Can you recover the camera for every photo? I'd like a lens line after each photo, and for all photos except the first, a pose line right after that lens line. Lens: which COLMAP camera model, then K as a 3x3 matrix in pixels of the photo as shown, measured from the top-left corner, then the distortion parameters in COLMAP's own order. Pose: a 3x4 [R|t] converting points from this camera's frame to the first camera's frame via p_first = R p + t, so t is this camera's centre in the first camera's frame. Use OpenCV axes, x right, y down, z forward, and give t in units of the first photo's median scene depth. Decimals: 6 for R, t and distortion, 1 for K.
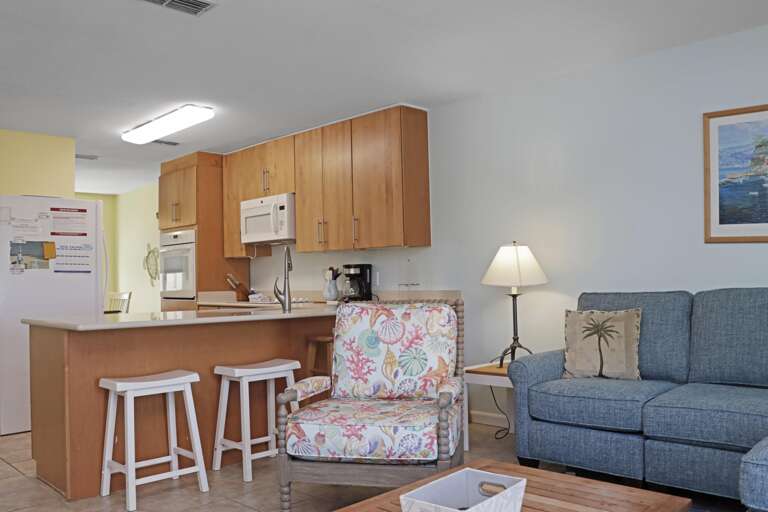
lens RADIAL K [[653.1, 0, 384.0], [0, 653.1, 256.0], [0, 0, 1]] dist [-0.182359, 0.180134]
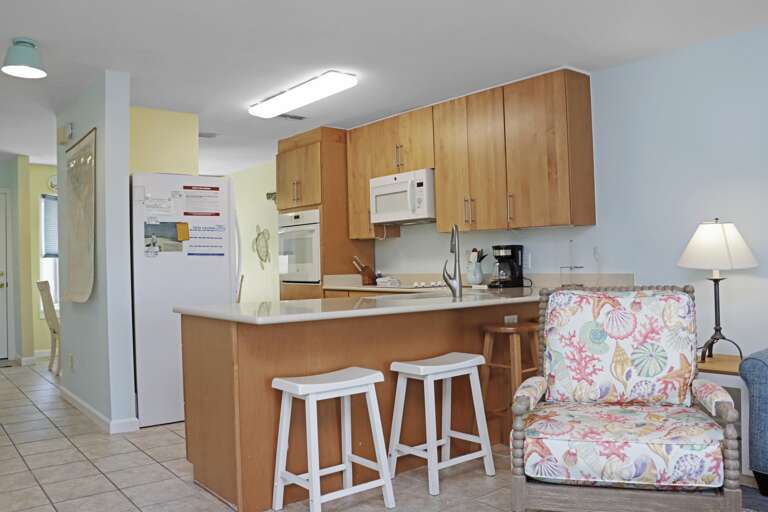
lens RADIAL K [[640.6, 0, 384.0], [0, 640.6, 256.0], [0, 0, 1]] dist [-0.187716, 0.164318]
pose [[0.993912, -0.001677, -0.110167, -0.153633], [0.004775, 0.999600, 0.027860, 0.002743], [0.110076, -0.028216, 0.993523, 0.122946]]
